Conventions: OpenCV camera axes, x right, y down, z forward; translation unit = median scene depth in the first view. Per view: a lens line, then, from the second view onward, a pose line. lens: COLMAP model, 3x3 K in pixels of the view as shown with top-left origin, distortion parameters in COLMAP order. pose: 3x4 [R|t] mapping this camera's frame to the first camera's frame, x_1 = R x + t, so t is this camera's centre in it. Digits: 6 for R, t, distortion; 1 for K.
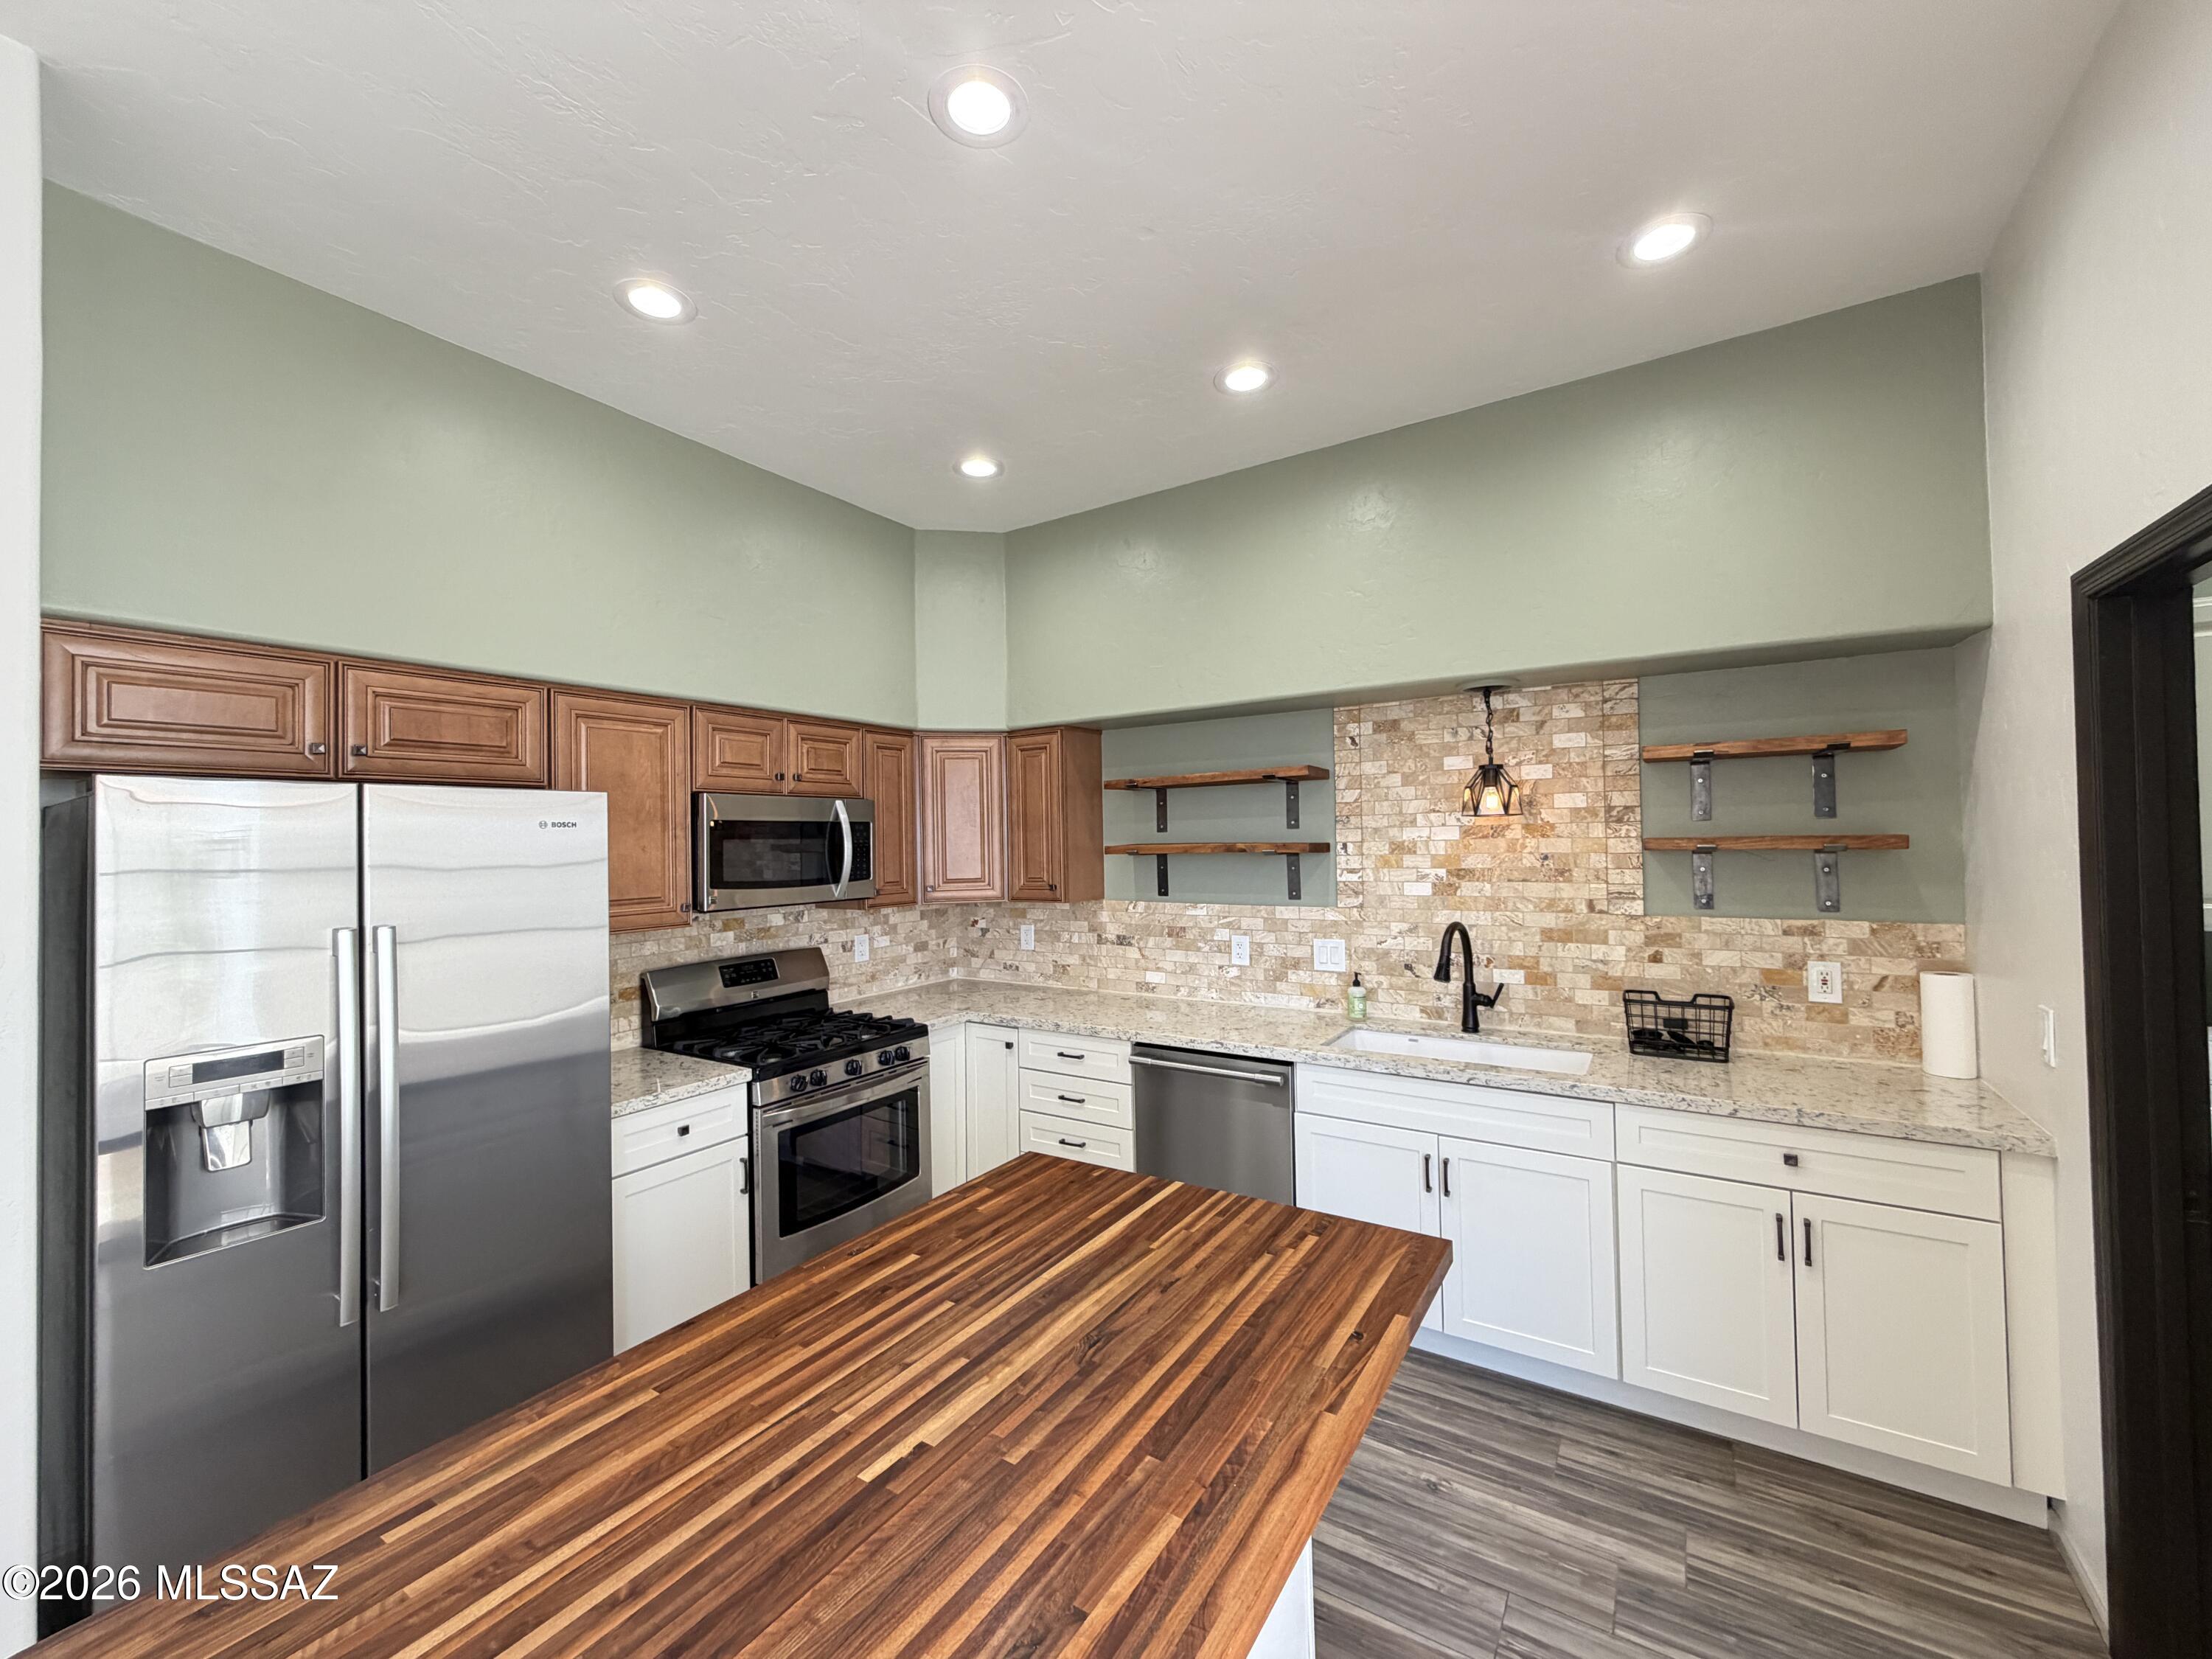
lens RADIAL K [[885.4, 0, 1096.8], [0, 885.4, 825.6], [0, 0, 1]] dist [0.001239, -0.000165]
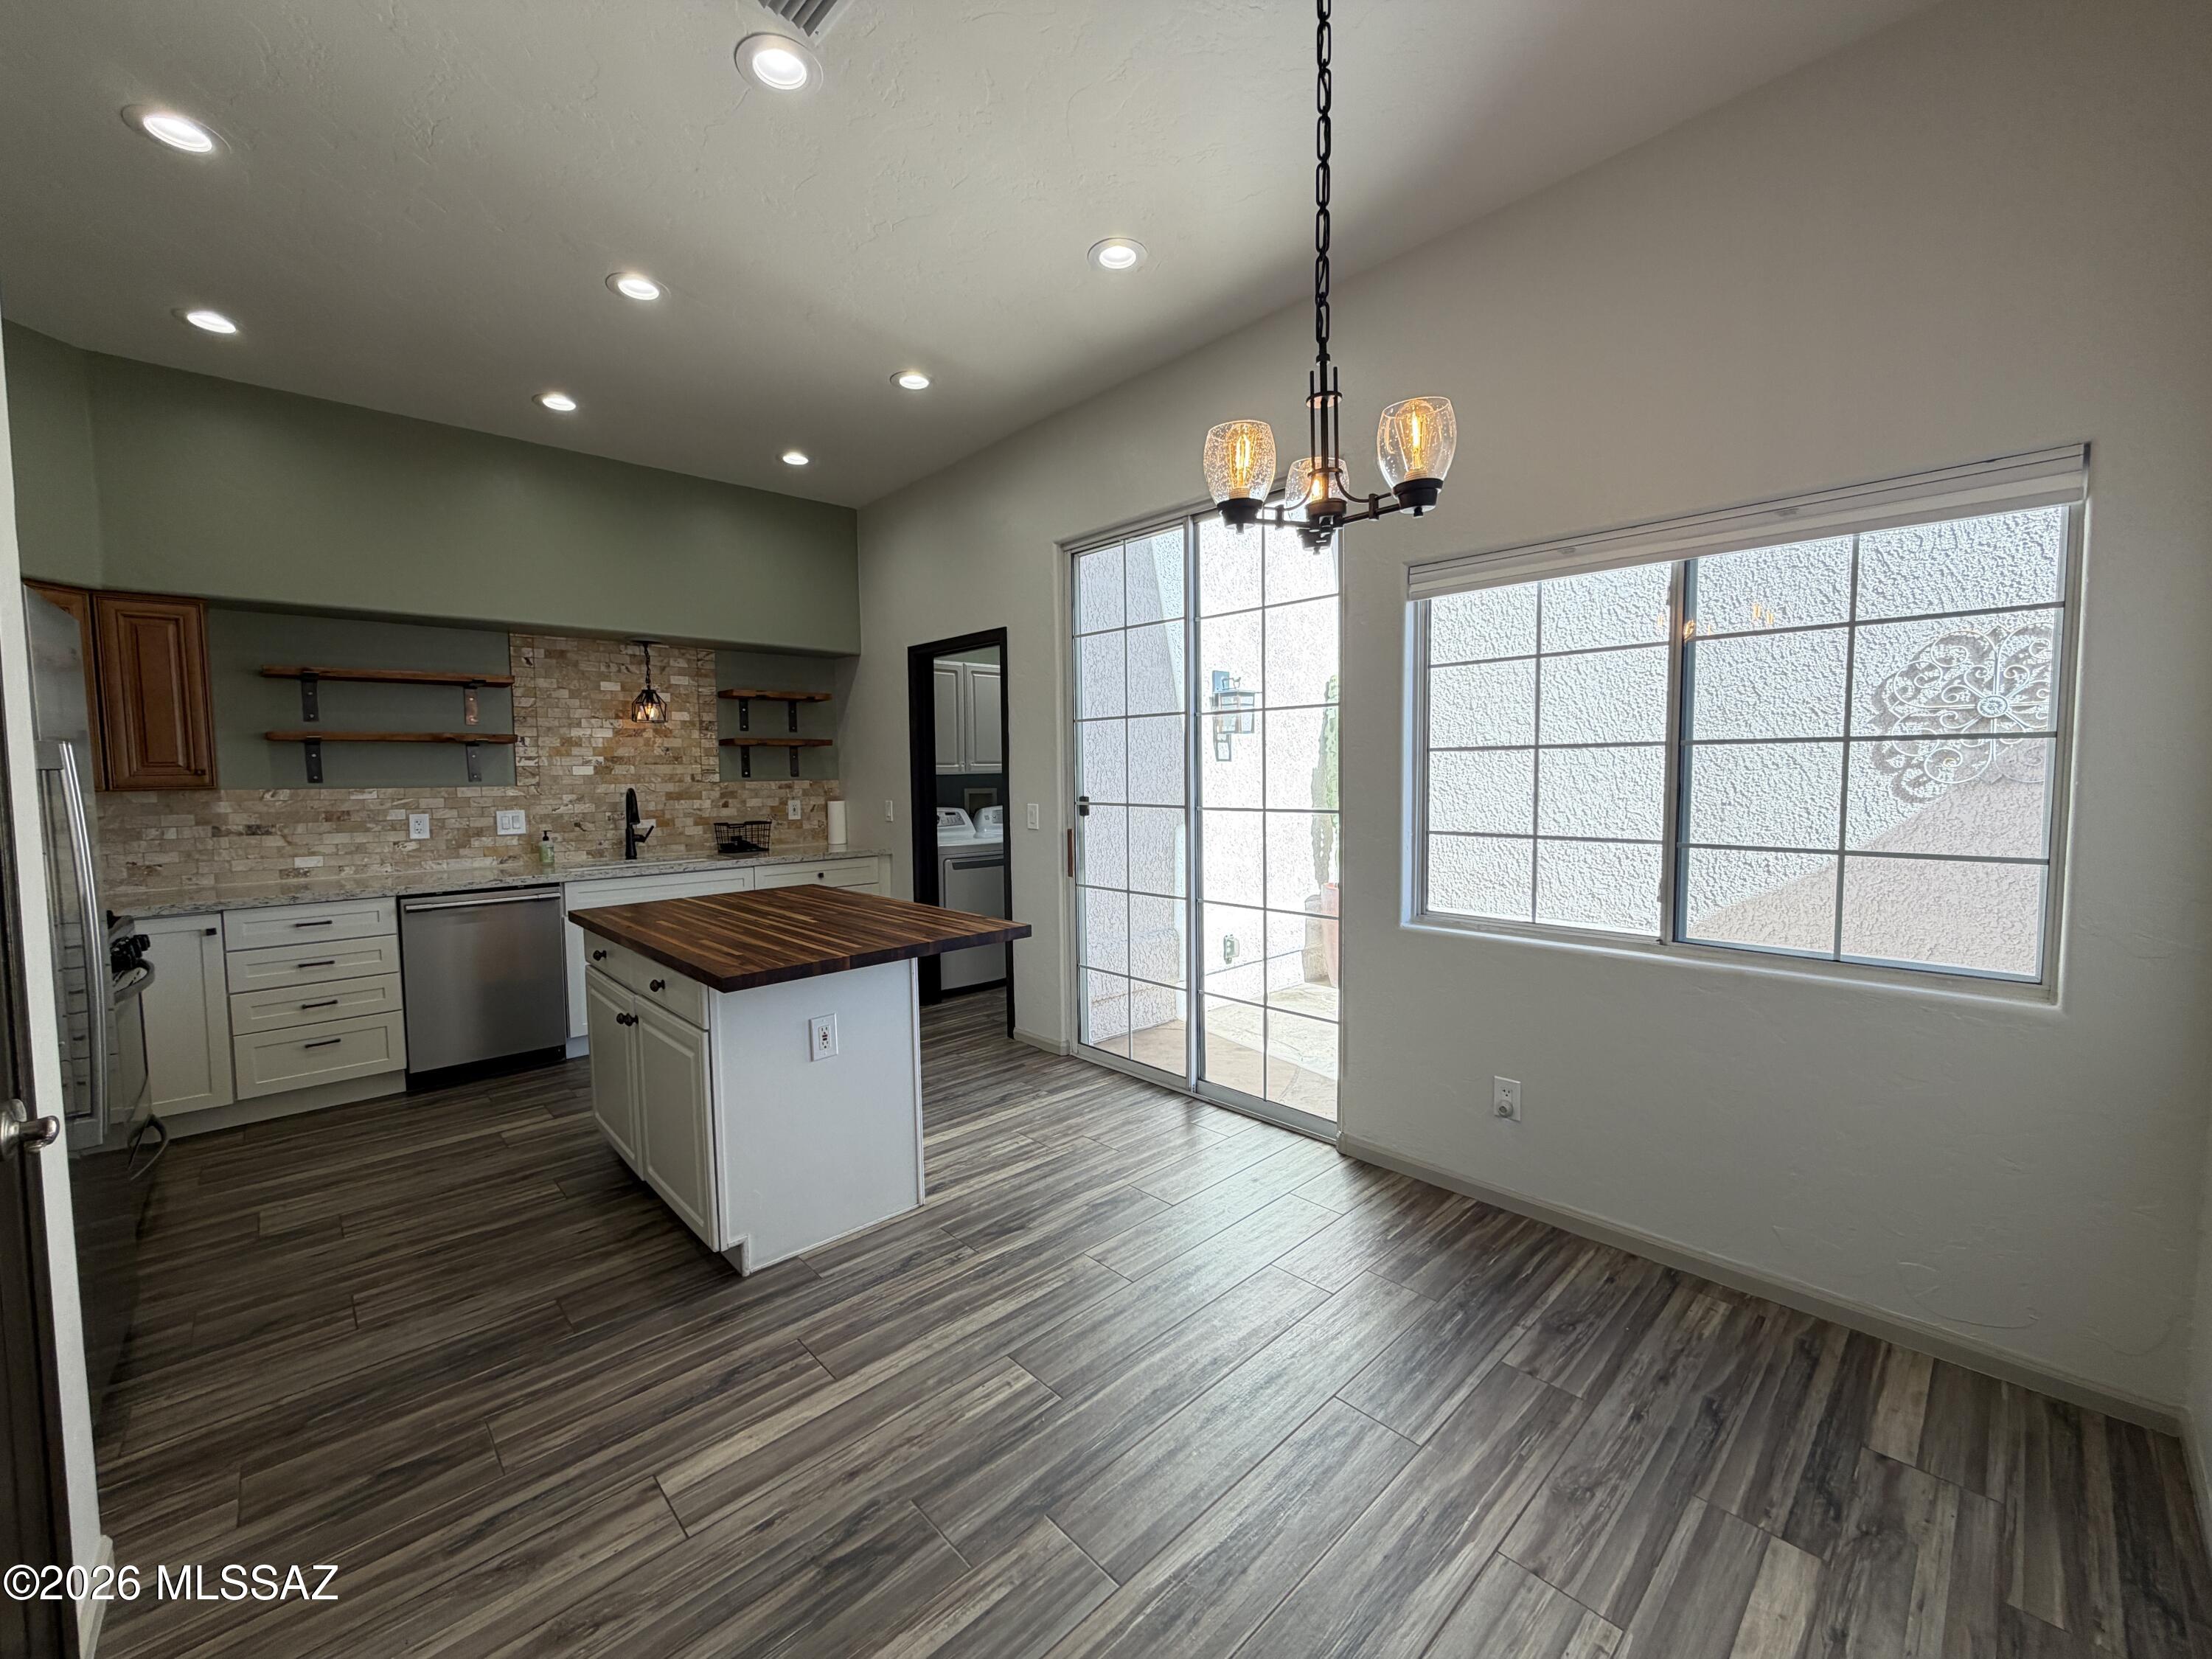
lens RADIAL K [[885.4, 0, 1100.5], [0, 885.4, 821.3], [0, 0, 1]] dist [0.001239, -0.000165]
pose [[0.239409, -0.040269, 0.970083, -0.834720], [-0.007018, 0.999042, 0.043203, 0.084747], [-0.970893, -0.017152, 0.238897, -0.170059]]
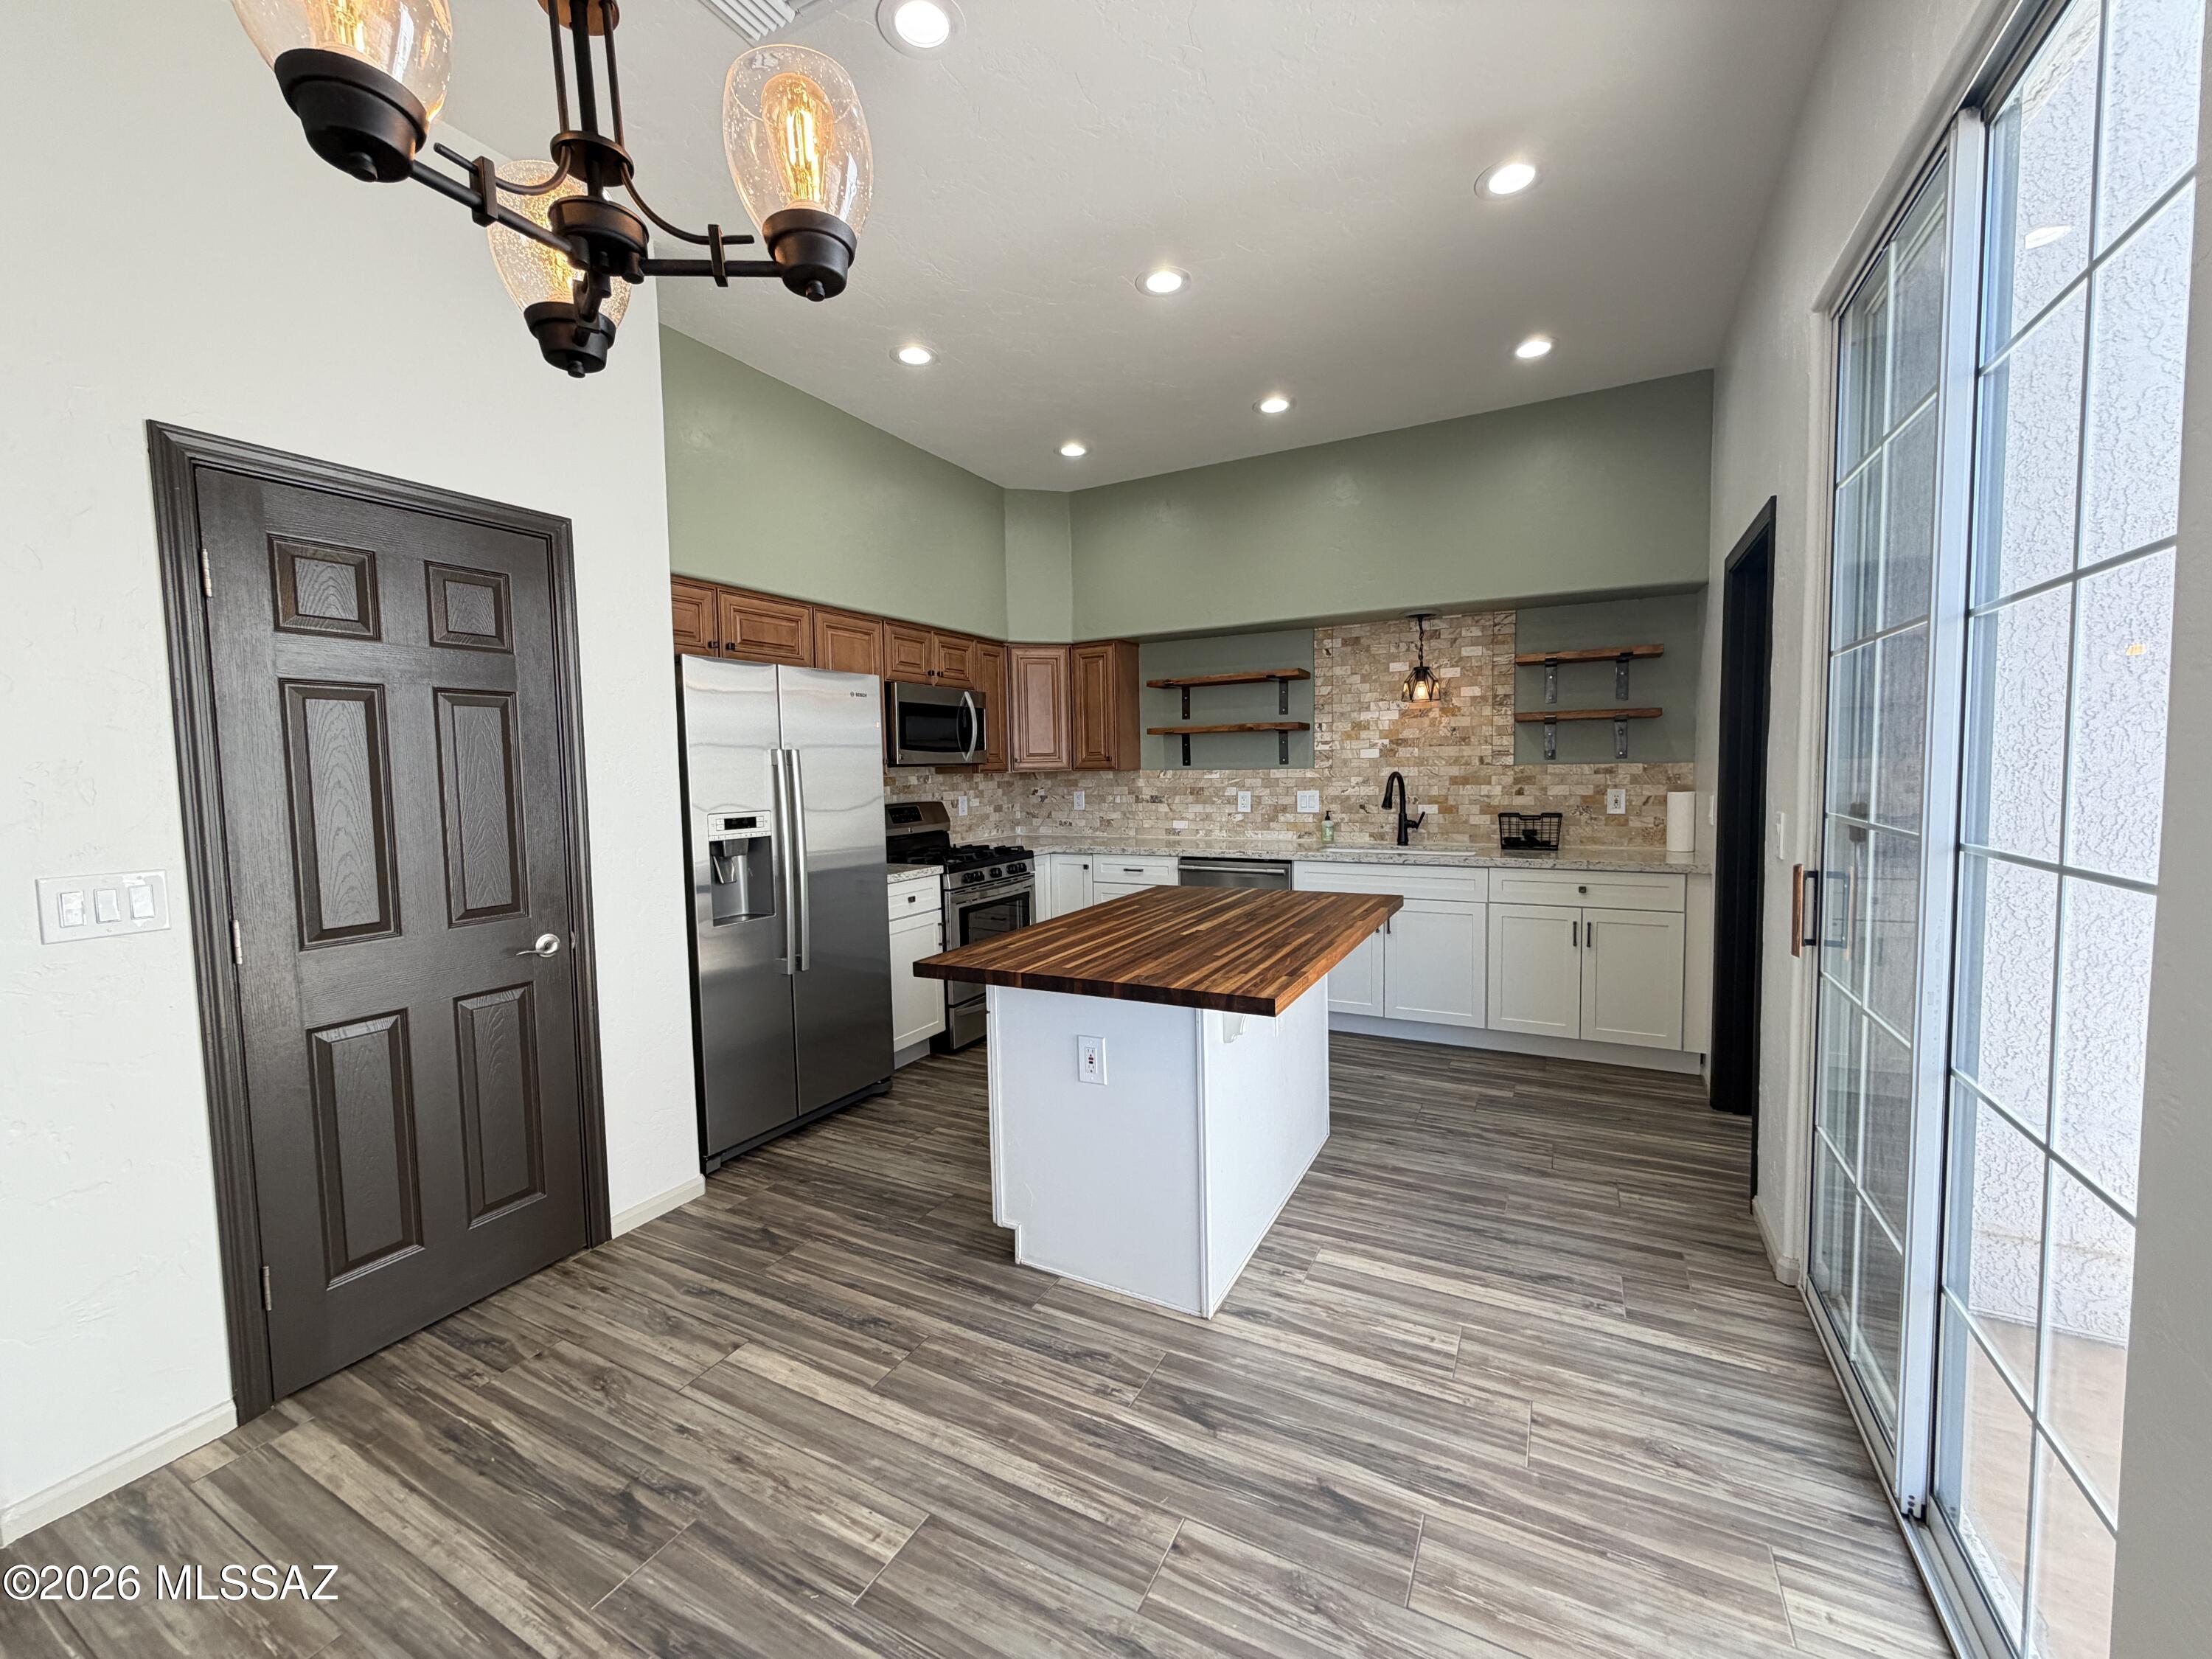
lens RADIAL K [[885.4, 0, 1096.3], [0, 885.4, 822.4], [0, 0, 1]] dist [0.001239, -0.000165]
pose [[0.996318, -0.006647, 0.085473, -0.213951], [-0.000181, 0.996824, 0.079631, 0.067418], [-0.085731, -0.079353, 0.993153, -0.425769]]
